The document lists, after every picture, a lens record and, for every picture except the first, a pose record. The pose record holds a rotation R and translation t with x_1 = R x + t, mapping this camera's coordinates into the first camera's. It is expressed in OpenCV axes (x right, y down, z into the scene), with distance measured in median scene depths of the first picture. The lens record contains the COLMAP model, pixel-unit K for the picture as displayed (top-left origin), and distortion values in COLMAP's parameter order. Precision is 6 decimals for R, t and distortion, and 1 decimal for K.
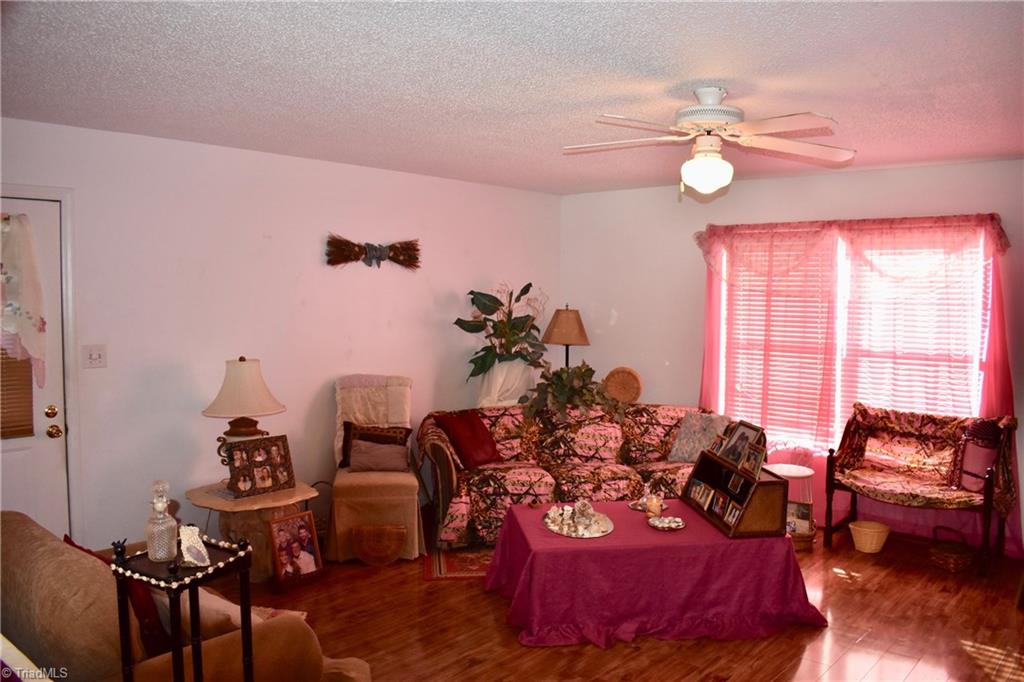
lens RADIAL K [[787.6, 0, 512.0], [0, 787.6, 341.0], [0, 0, 1]] dist [-0.077736, 0.002200]
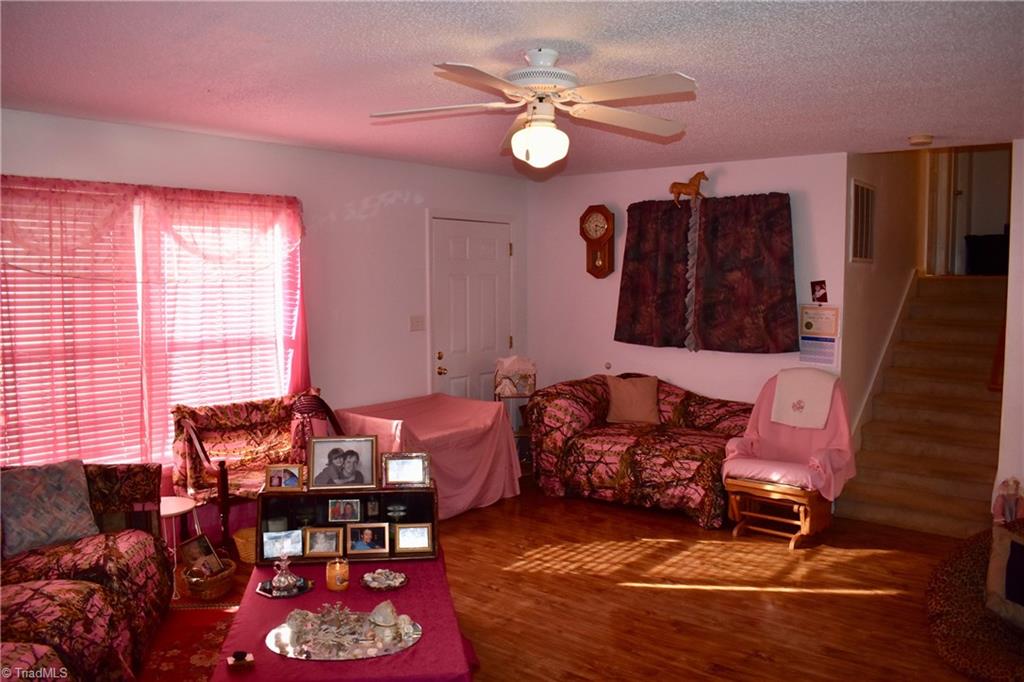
lens RADIAL K [[787.6, 0, 512.0], [0, 787.6, 341.0], [0, 0, 1]] dist [-0.077736, 0.002200]
pose [[0.019461, -0.092852, 0.995490, -0.410285], [0.062744, 0.993829, 0.091471, -0.047840], [-0.997840, 0.060681, 0.025167, 0.652604]]
